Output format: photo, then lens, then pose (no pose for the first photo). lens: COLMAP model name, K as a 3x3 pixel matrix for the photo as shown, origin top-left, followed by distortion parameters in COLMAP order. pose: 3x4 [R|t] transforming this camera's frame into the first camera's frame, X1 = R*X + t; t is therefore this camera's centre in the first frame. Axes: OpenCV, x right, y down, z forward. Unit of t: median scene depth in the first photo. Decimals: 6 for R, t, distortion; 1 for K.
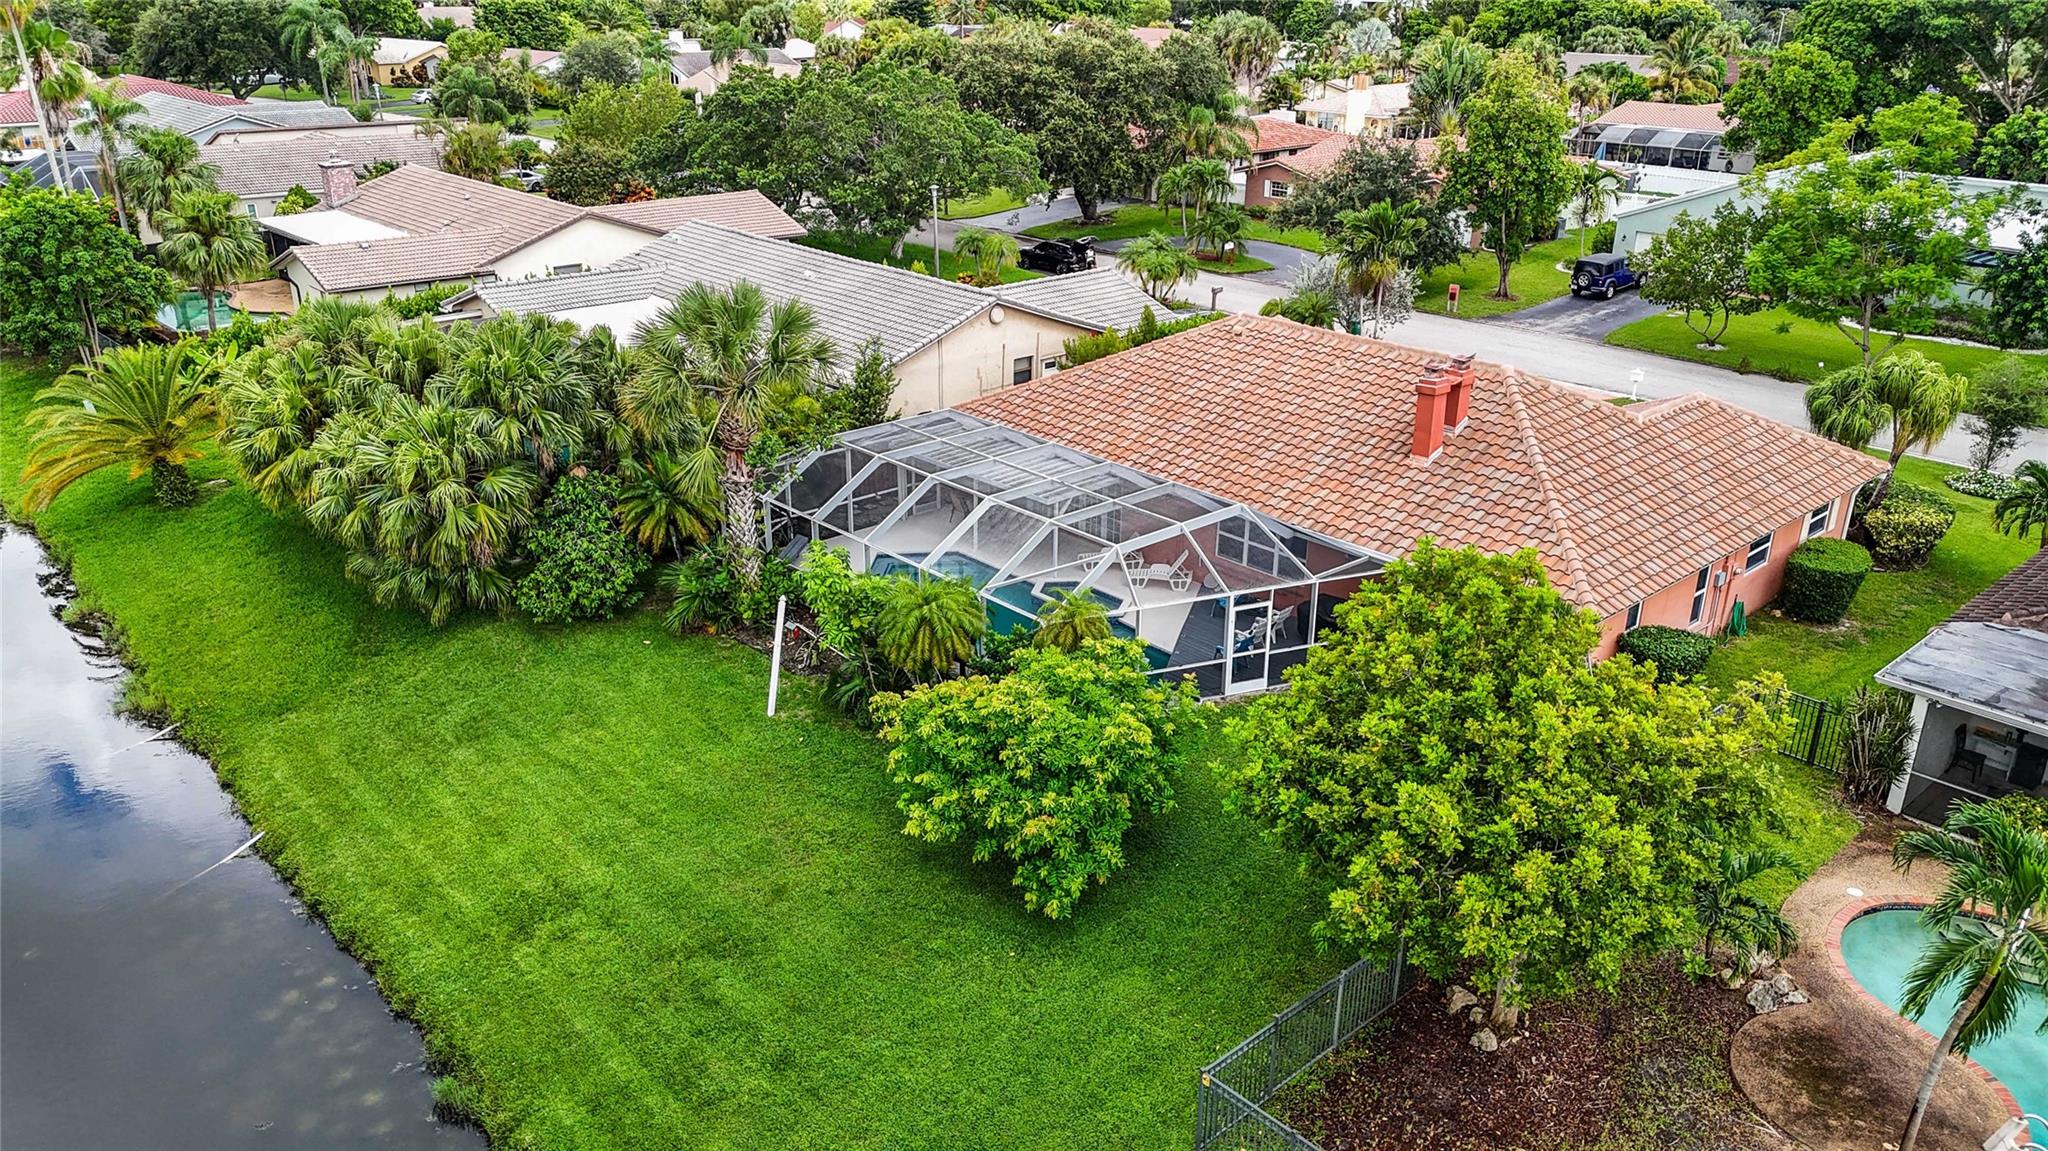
lens RADIAL K [[1465.2, 0, 1024.2], [0, 1465.2, 576.6], [0, 0, 1]] dist [0.008424, -0.002604]
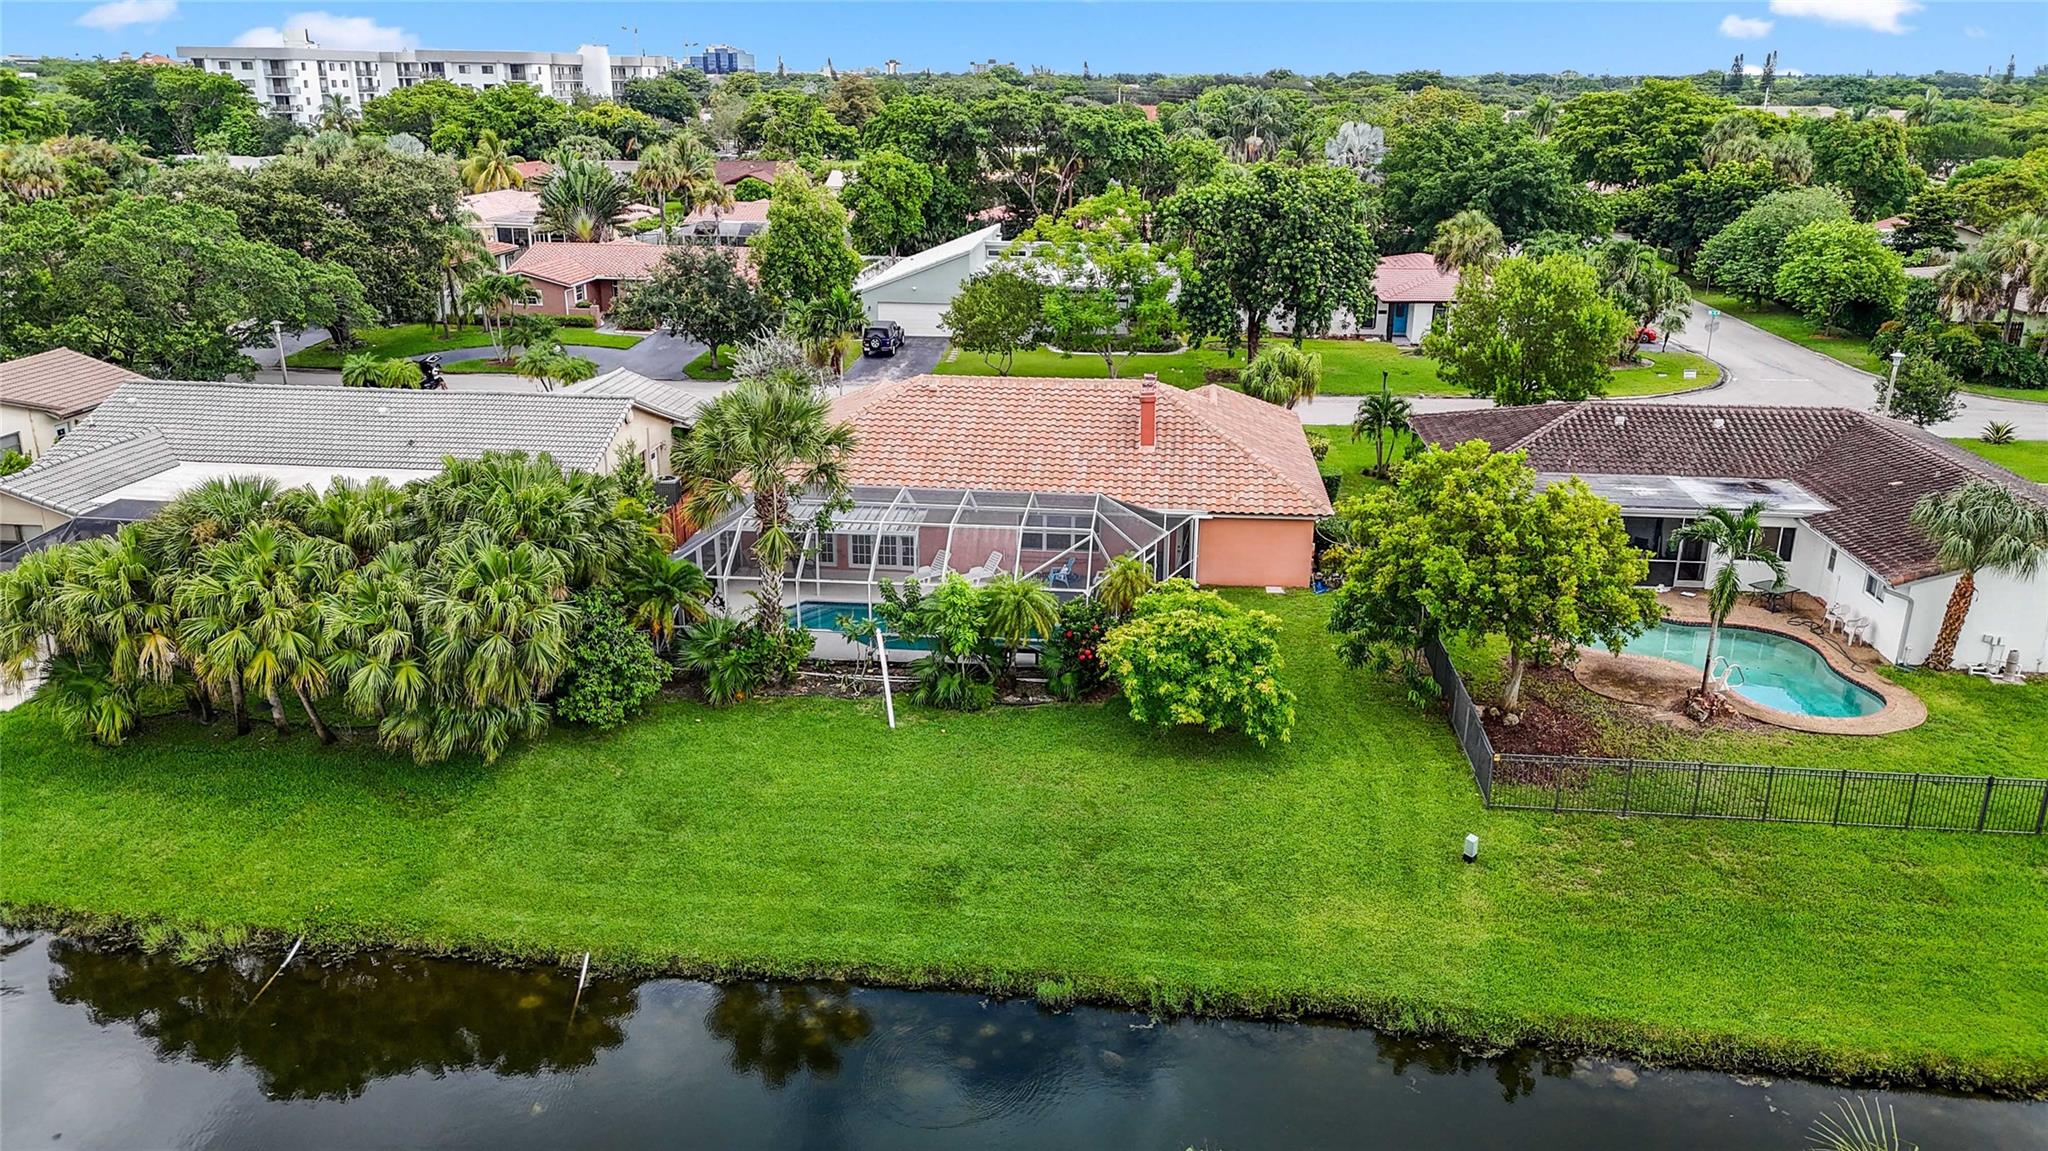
lens RADIAL K [[1465.2, 0, 1023.1], [0, 1465.2, 574.9], [0, 0, 1]] dist [0.008424, -0.002604]
pose [[0.745368, -0.208167, 0.633319, -0.333975], [0.249196, 0.968132, 0.024933, -0.011518], [-0.618327, 0.139236, 0.773489, -0.005922]]
